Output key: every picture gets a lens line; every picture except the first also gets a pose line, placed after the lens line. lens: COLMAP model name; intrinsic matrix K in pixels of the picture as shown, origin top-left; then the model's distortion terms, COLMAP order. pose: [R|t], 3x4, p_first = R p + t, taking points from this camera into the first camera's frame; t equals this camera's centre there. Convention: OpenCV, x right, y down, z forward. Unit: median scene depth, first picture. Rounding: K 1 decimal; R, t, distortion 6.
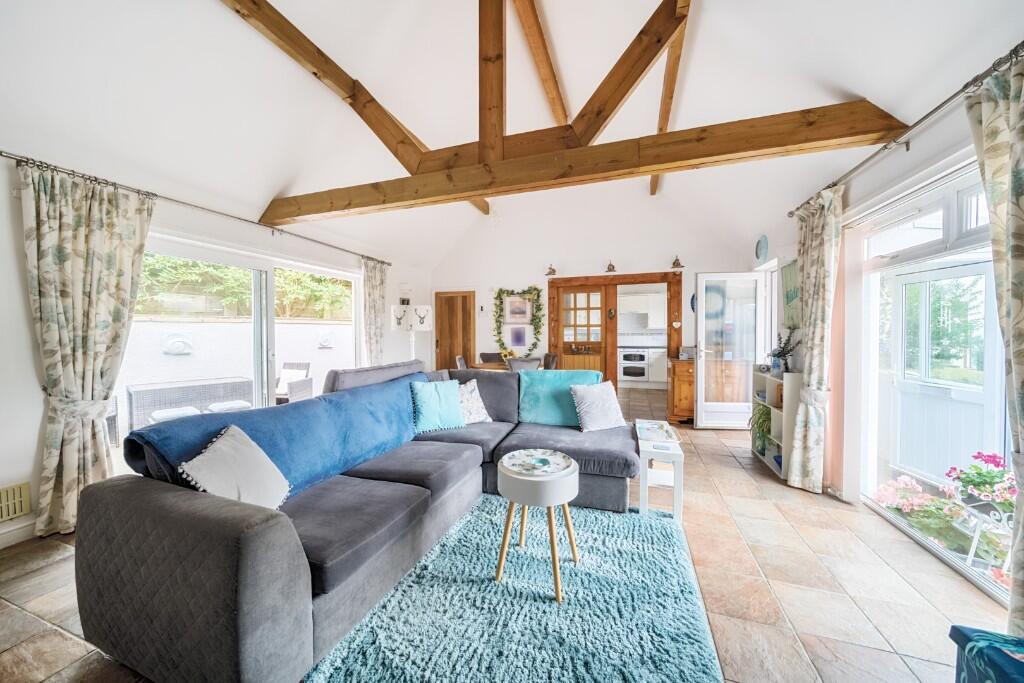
lens RADIAL K [[347.8, 0, 512.0], [0, 347.8, 341.5], [0, 0, 1]] dist [-0.000891, -0.000022]
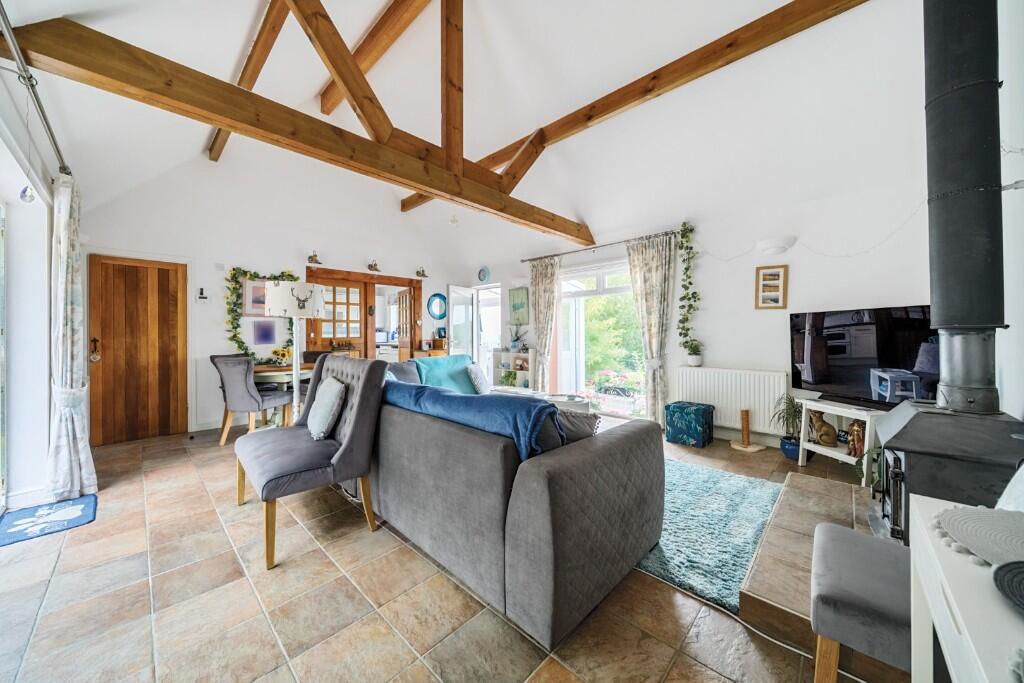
lens RADIAL K [[365.5, 0, 500.1], [0, 365.5, 333.9], [0, 0, 1]] dist [-0.000252, -0.000073]
pose [[0.423434, 0.002578, 0.905923, -0.517868], [0.031014, 0.999369, -0.017340, 0.020710], [-0.905396, 0.035438, 0.423087, 0.172641]]
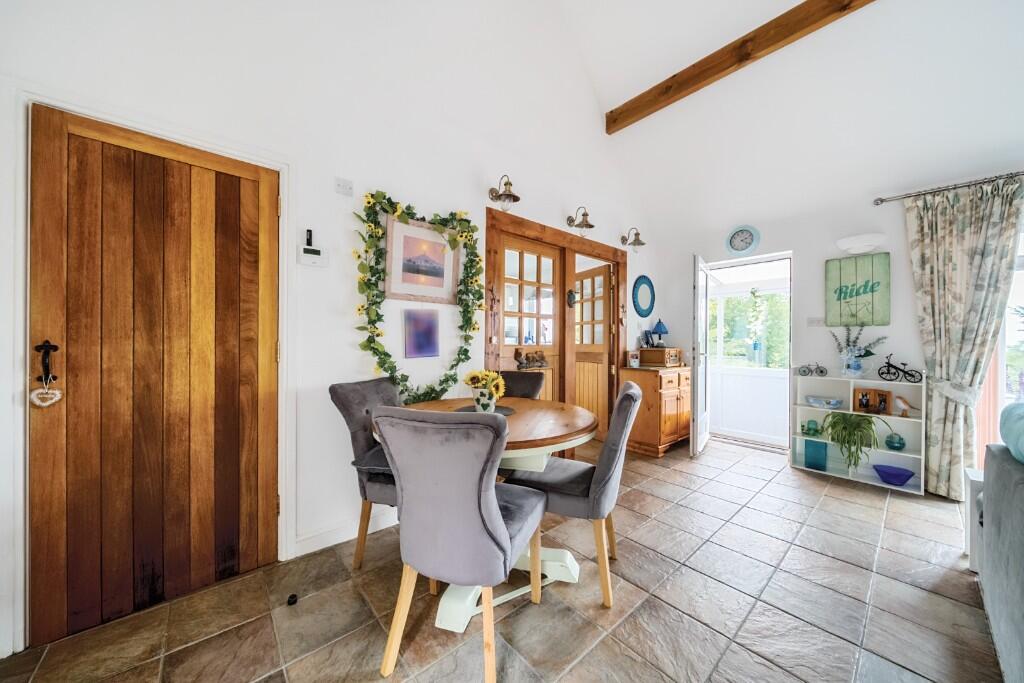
lens RADIAL K [[359.9, 0, 512.0], [0, 359.9, 341.5], [0, 0, 1]] dist [-0.001453, -0.000197]
pose [[0.511678, 0.006182, 0.859155, -0.279374], [0.016245, 0.999726, -0.016868, 0.003614], [-0.859024, 0.022588, 0.511437, 0.728317]]
